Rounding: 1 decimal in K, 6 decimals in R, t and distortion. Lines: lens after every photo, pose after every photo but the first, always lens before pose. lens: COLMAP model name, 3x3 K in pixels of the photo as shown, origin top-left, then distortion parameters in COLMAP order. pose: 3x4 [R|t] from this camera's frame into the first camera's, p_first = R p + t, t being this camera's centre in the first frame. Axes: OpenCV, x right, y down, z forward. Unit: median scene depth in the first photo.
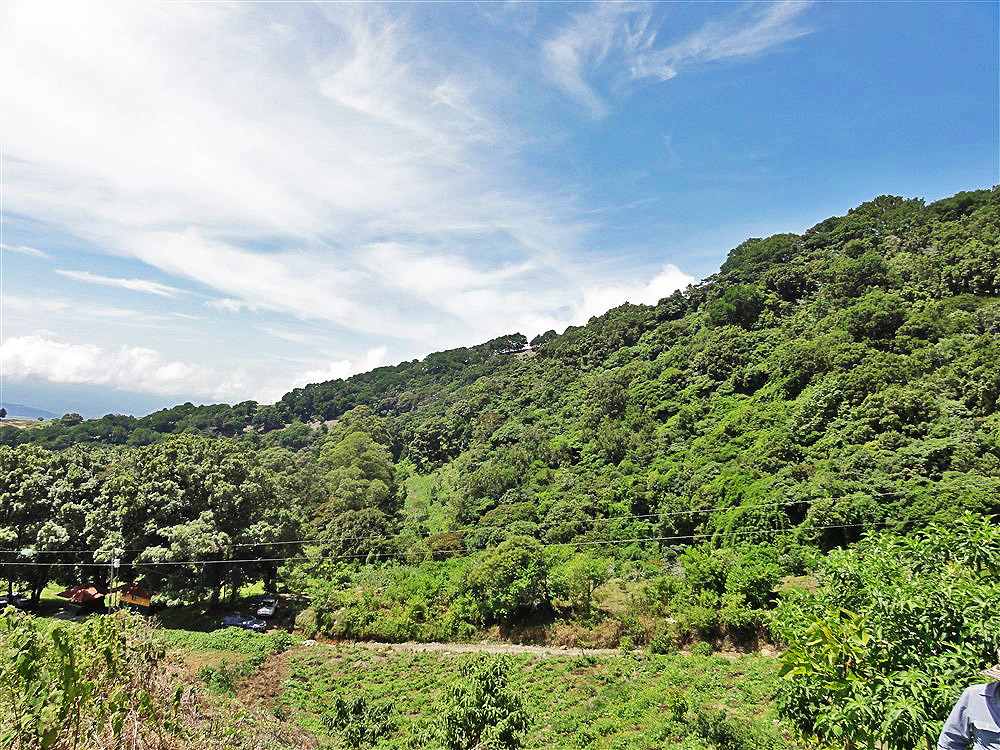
lens RADIAL K [[712.4, 0, 500.0], [0, 712.4, 375.0], [0, 0, 1]] dist [0.000913, 0.001943]
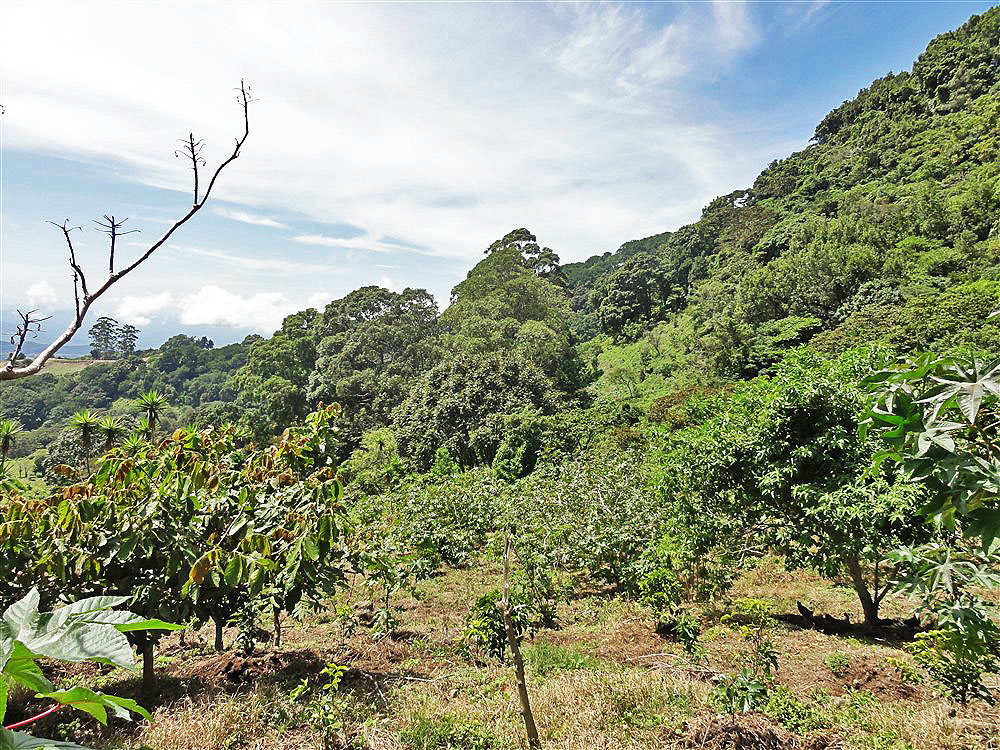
lens RADIAL K [[708.4, 0, 500.0], [0, 708.4, 375.0], [0, 0, 1]] dist [-0.002269, 0.002393]
pose [[0.962432, -0.025166, -0.270353, -0.035815], [0.049182, 0.995383, 0.082427, 0.084183], [0.267031, -0.092627, 0.959226, 0.295084]]
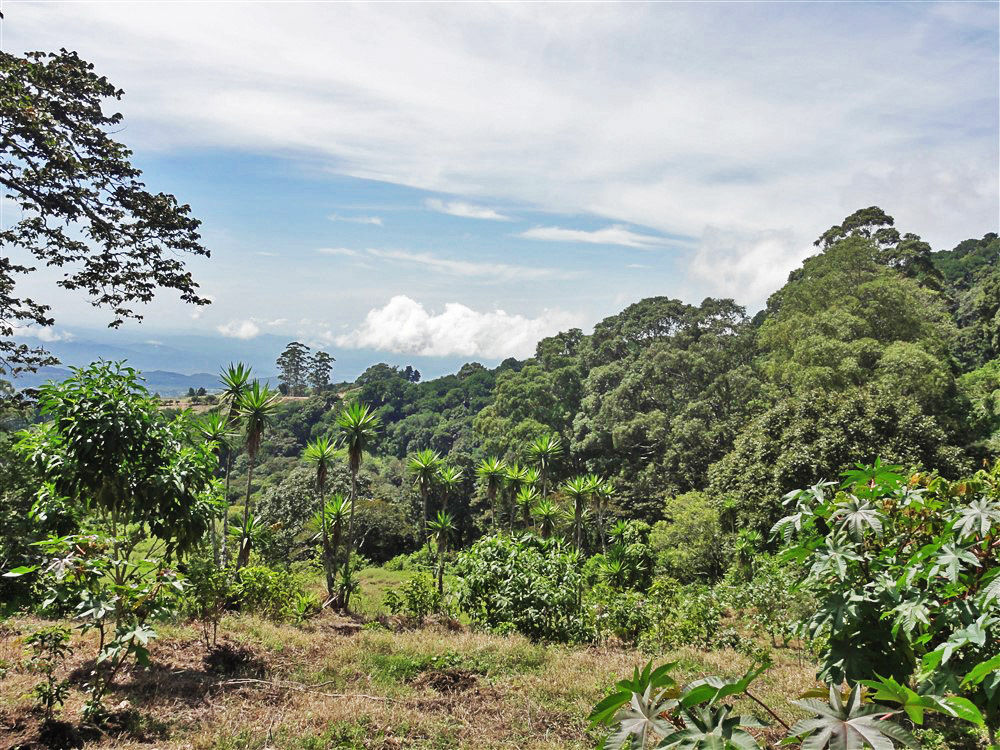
lens RADIAL K [[1000.0, 0, 500.0], [0, 1000.0, 375.0], [0, 0, 1]] dist [-0.000144, 0.006771]
pose [[0.840489, -0.040554, -0.540309, -0.044306], [0.062492, 0.997796, 0.022319, 0.082637], [0.538213, -0.052524, 0.841171, 0.281356]]
